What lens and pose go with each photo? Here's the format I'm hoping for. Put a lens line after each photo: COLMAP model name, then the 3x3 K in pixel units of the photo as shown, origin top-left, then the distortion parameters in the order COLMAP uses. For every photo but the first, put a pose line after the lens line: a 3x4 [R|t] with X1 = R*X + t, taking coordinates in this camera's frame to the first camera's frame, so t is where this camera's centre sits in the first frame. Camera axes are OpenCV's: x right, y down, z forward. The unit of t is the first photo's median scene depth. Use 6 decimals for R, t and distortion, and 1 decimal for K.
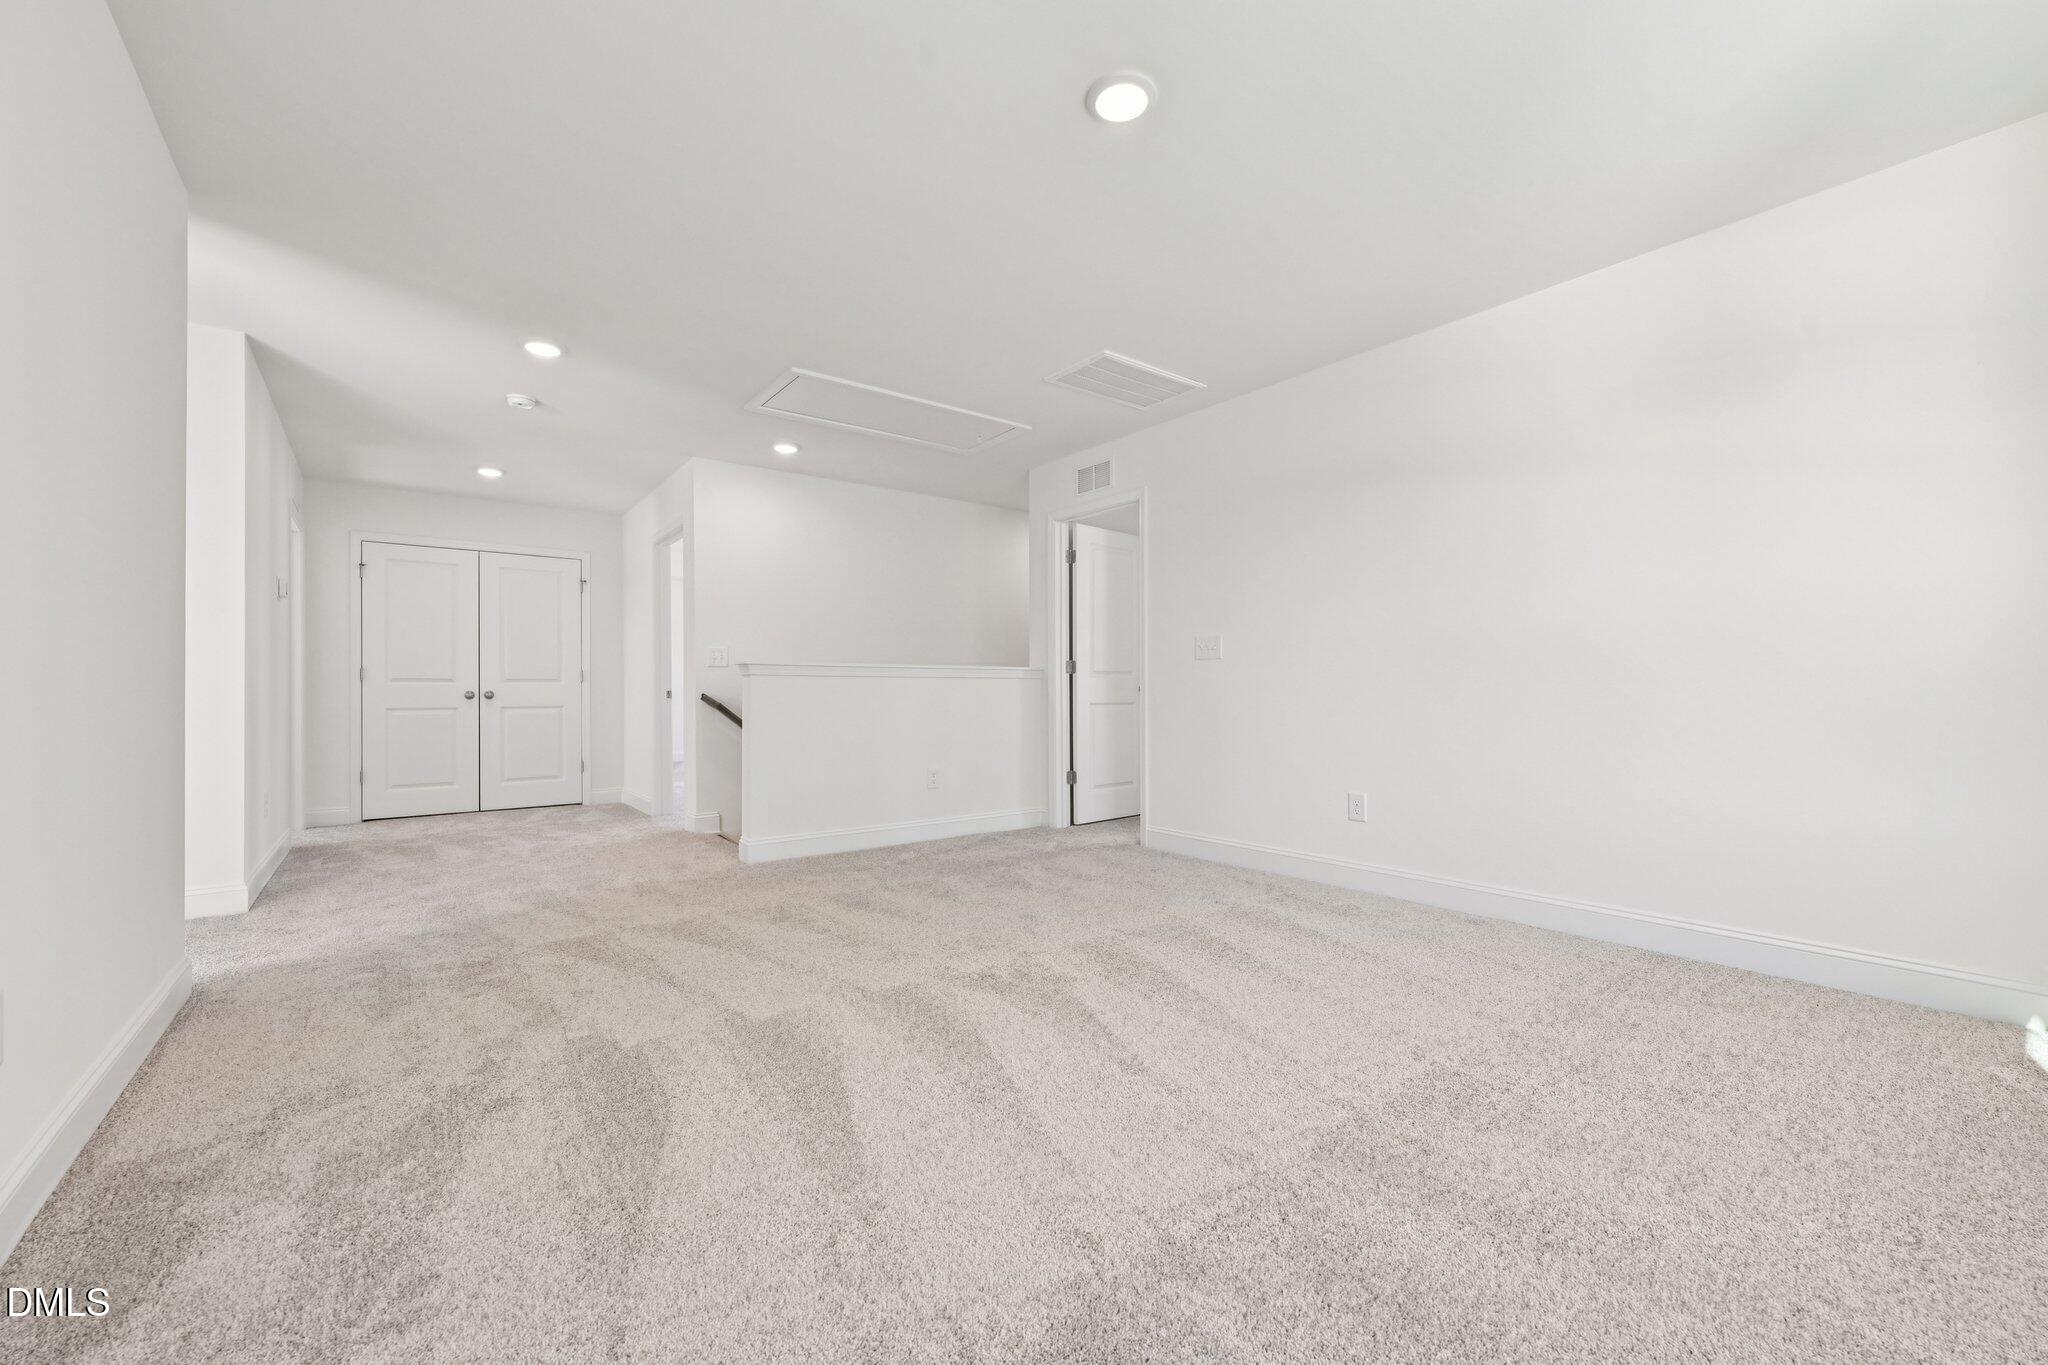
lens RADIAL K [[813.5, 0, 1024.0], [0, 813.5, 682.5], [0, 0, 1]] dist [-0.000900, -0.000173]
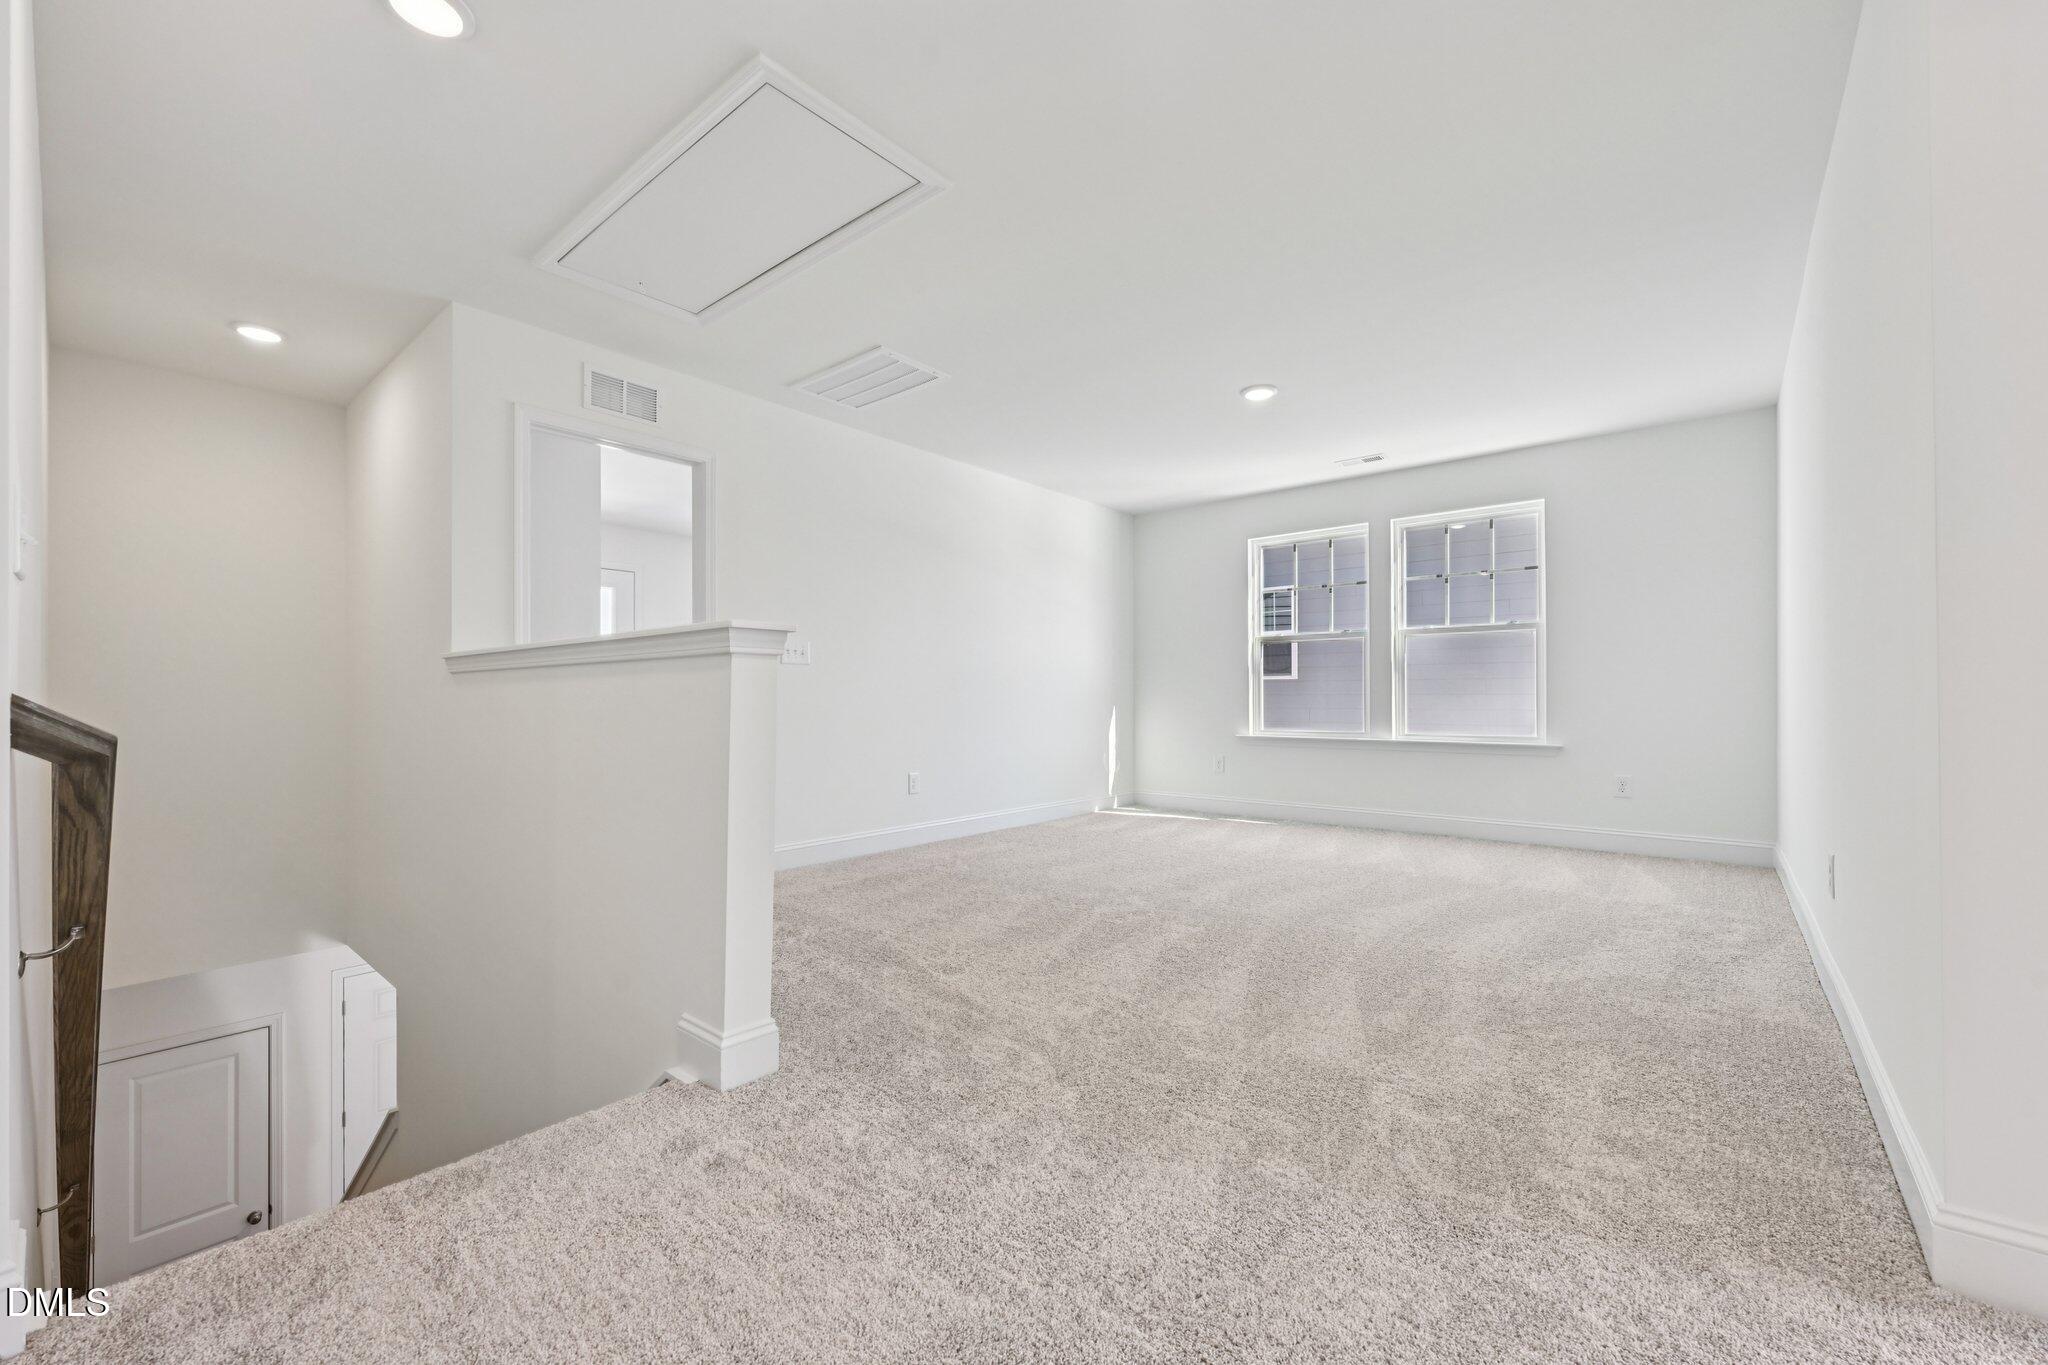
lens RADIAL K [[817.5, 0, 1017.5], [0, 817.5, 689.7], [0, 0, 1]] dist [-0.001805, -0.000446]
pose [[-0.208462, 0.013944, 0.977931, -0.569096], [-0.007596, 0.999845, -0.015876, 0.011395], [-0.978001, -0.010738, -0.208324, 0.673324]]
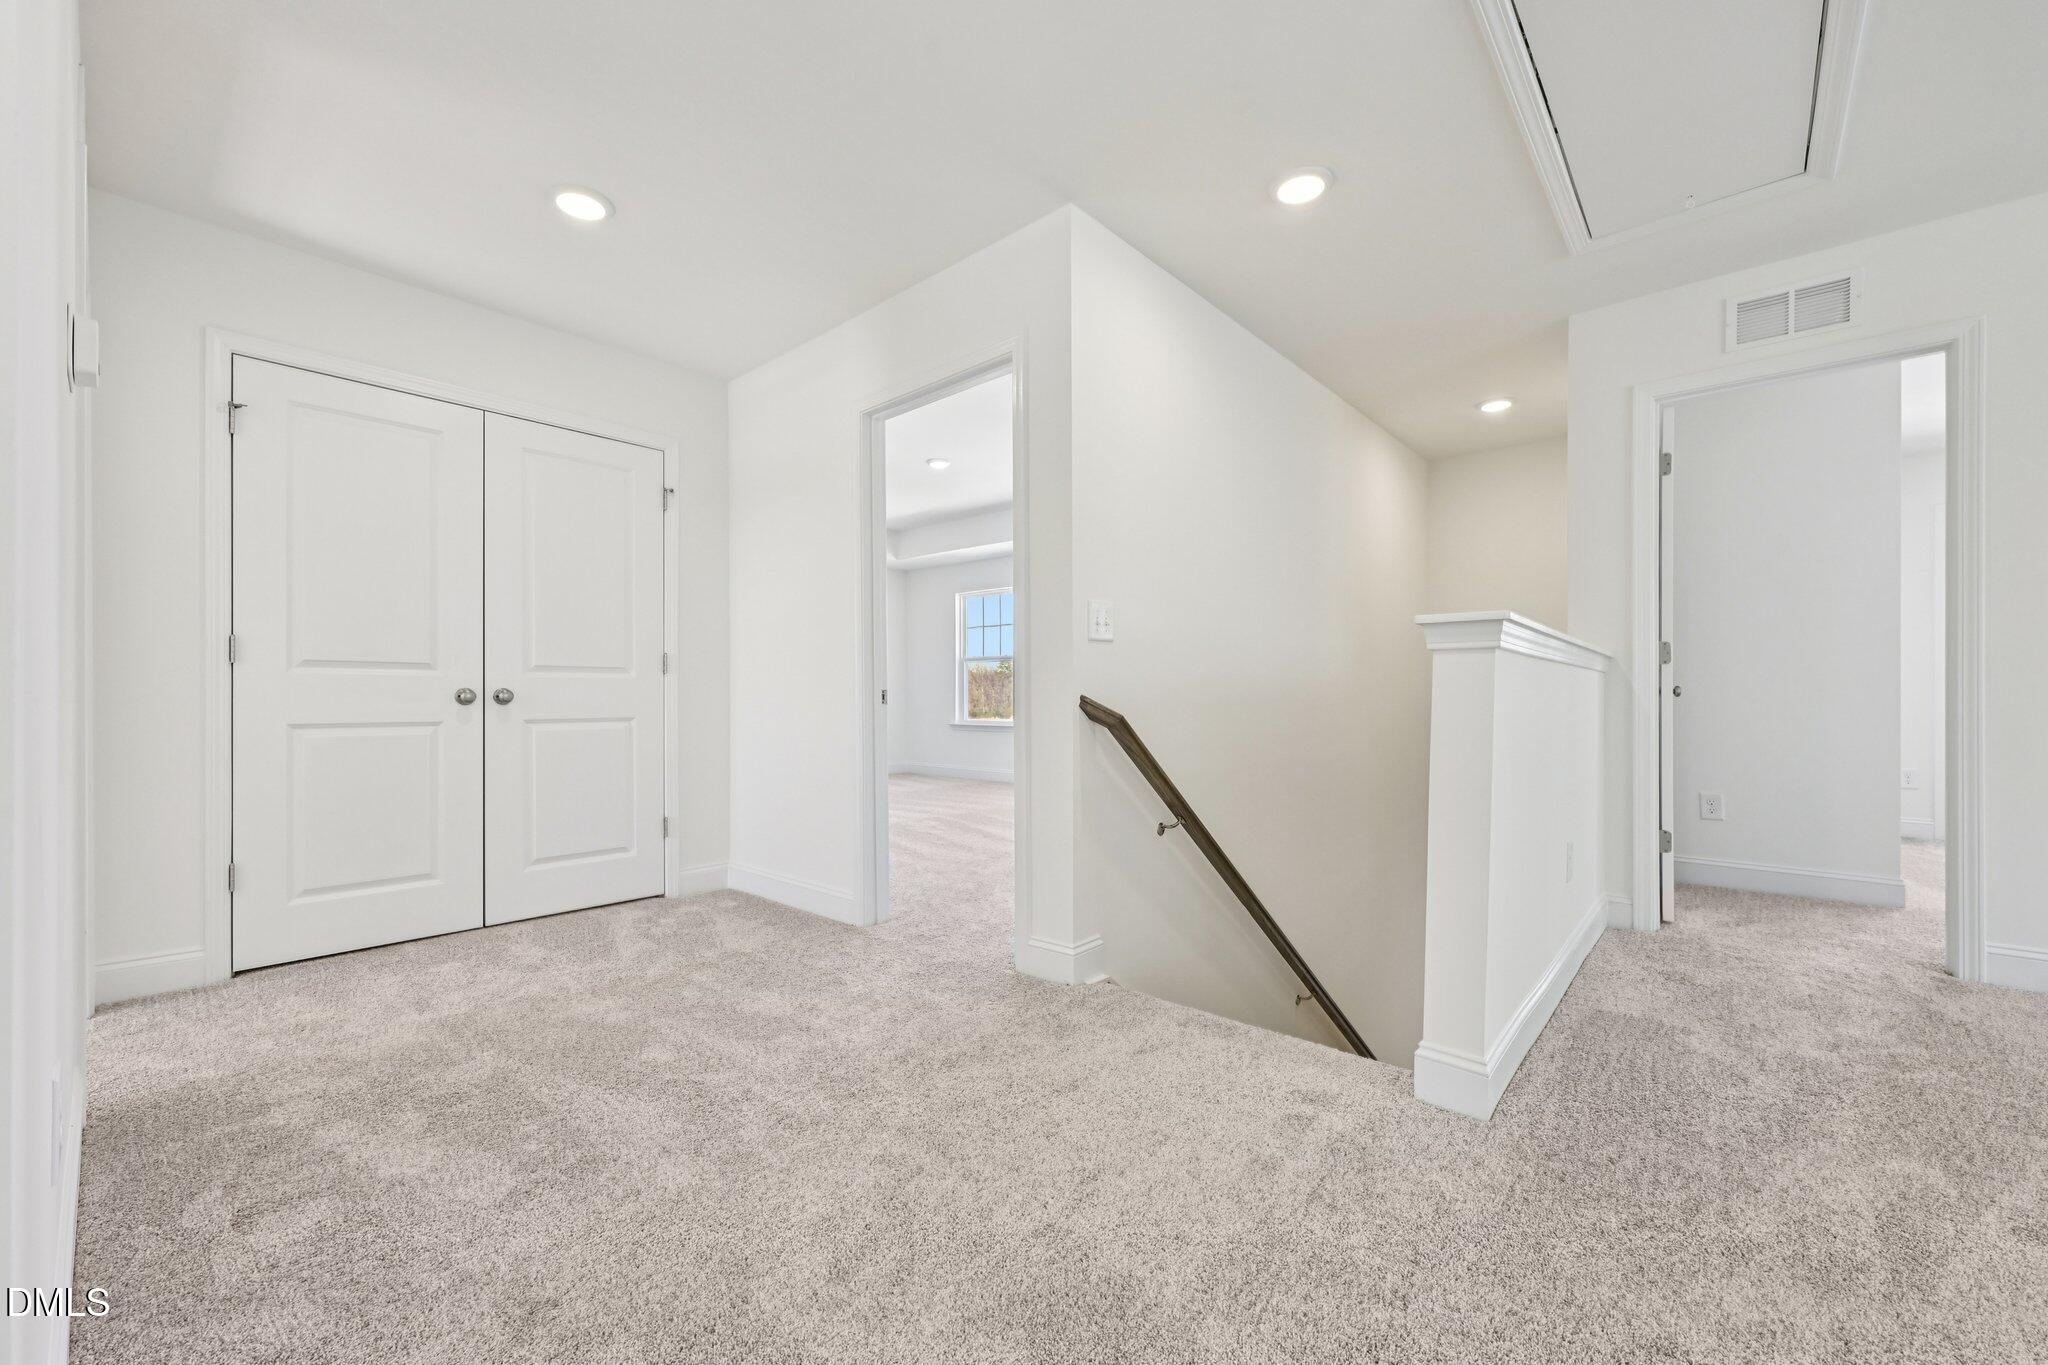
lens RADIAL K [[817.5, 0, 1017.5], [0, 817.5, 689.7], [0, 0, 1]] dist [-0.001805, -0.000446]
pose [[0.982969, 0.005968, 0.183674, -0.447251], [-0.006608, 0.999974, 0.002872, 0.007816], [-0.183652, -0.004037, 0.982983, 0.452818]]
